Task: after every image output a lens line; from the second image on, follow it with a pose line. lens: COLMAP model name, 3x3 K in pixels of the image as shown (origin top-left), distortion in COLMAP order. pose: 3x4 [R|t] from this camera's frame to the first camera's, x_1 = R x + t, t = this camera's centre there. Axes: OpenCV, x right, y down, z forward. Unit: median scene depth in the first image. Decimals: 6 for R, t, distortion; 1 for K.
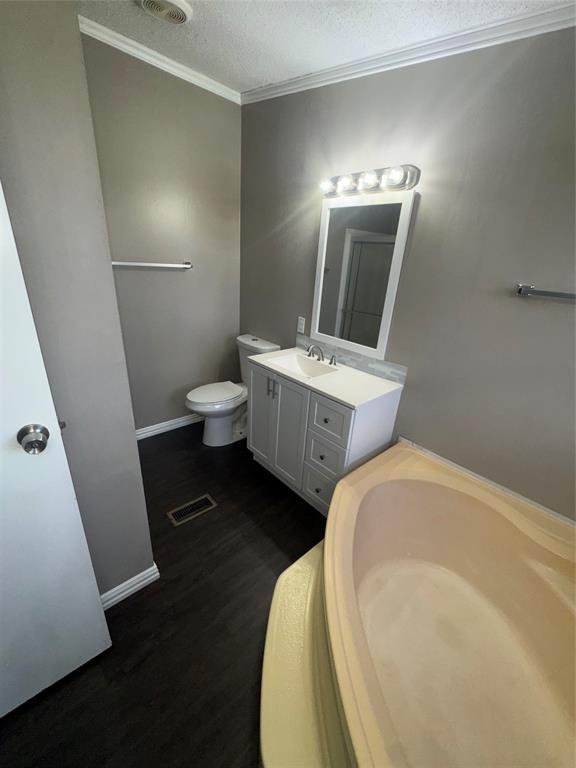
lens RADIAL K [[307.7, 0, 288.0], [0, 307.7, 384.0], [0, 0, 1]] dist [0.002513, -0.000386]
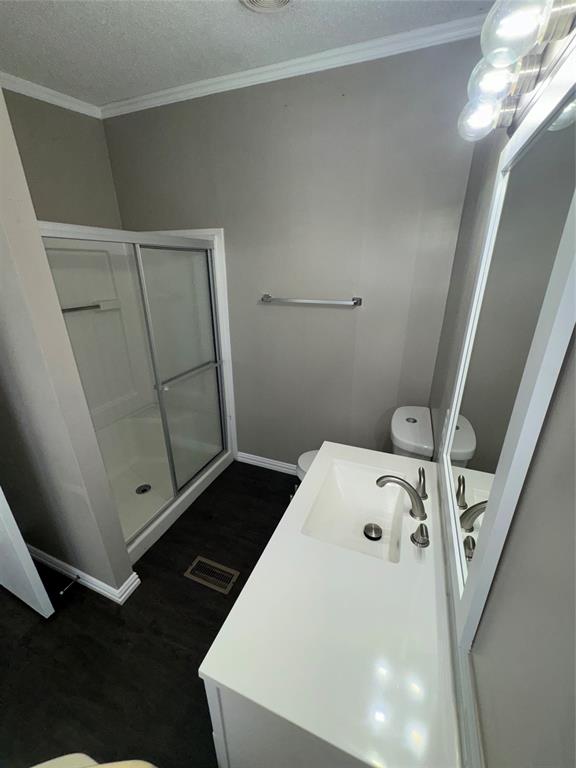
lens RADIAL K [[307.7, 0, 288.0], [0, 307.7, 384.0], [0, 0, 1]] dist [0.002513, -0.000386]
pose [[0.432402, 0.248753, -0.866689, 0.328676], [-0.306848, 0.944419, 0.117972, -0.222969], [0.847864, 0.214930, 0.484698, 0.494982]]
